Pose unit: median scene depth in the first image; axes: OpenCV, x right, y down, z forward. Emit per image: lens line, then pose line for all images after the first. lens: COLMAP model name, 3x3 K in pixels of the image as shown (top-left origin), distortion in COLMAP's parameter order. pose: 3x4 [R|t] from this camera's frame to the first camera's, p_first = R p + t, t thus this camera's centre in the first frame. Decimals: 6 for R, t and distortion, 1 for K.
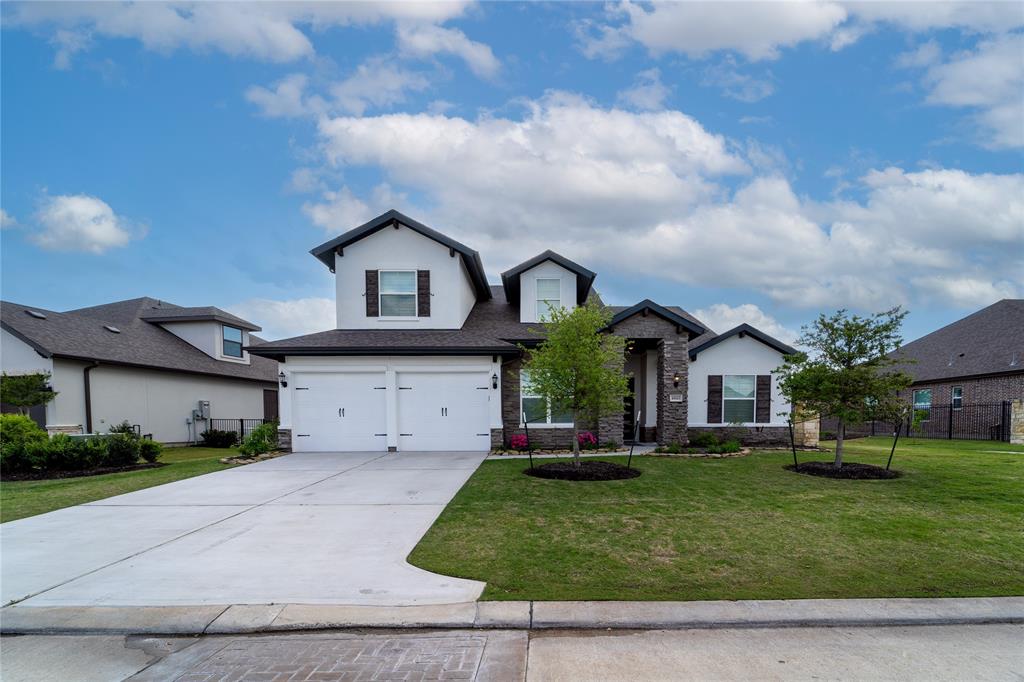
lens RADIAL K [[398.0, 0, 510.6], [0, 398.0, 428.5], [0, 0, 1]] dist [-0.000917, -0.000047]
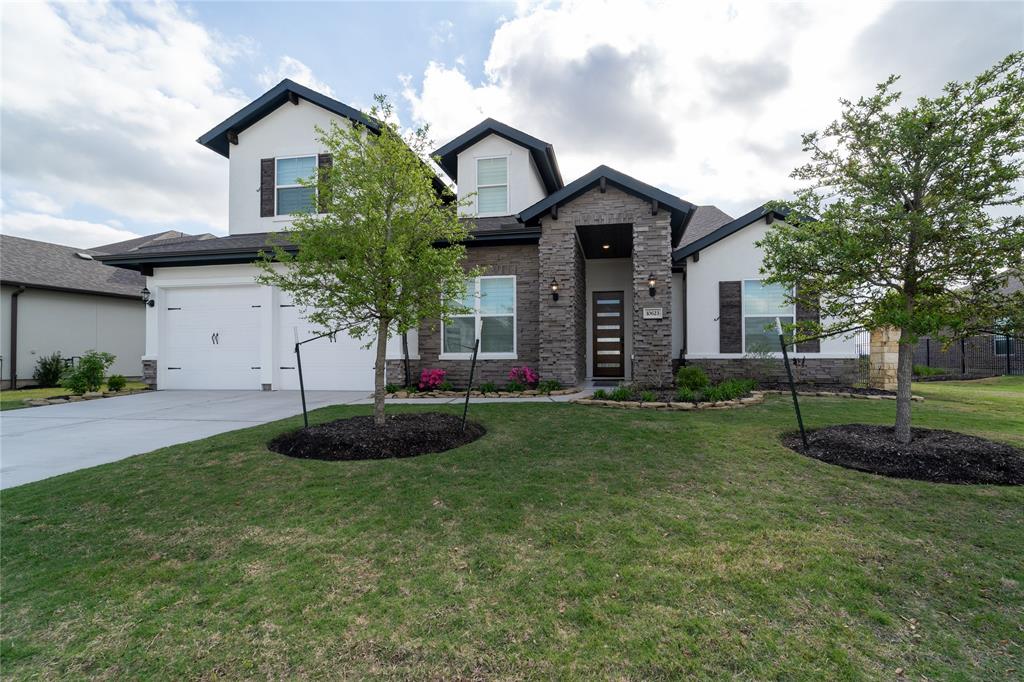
lens RADIAL K [[427.6, 0, 512.0], [0, 427.6, 341.0], [0, 0, 1]] dist [-0.001177, -0.000057]
pose [[0.991961, -0.002625, -0.126518, 0.242939], [-0.004627, 0.998364, -0.056993, 0.008647], [0.126460, 0.057121, 0.990326, 0.250930]]
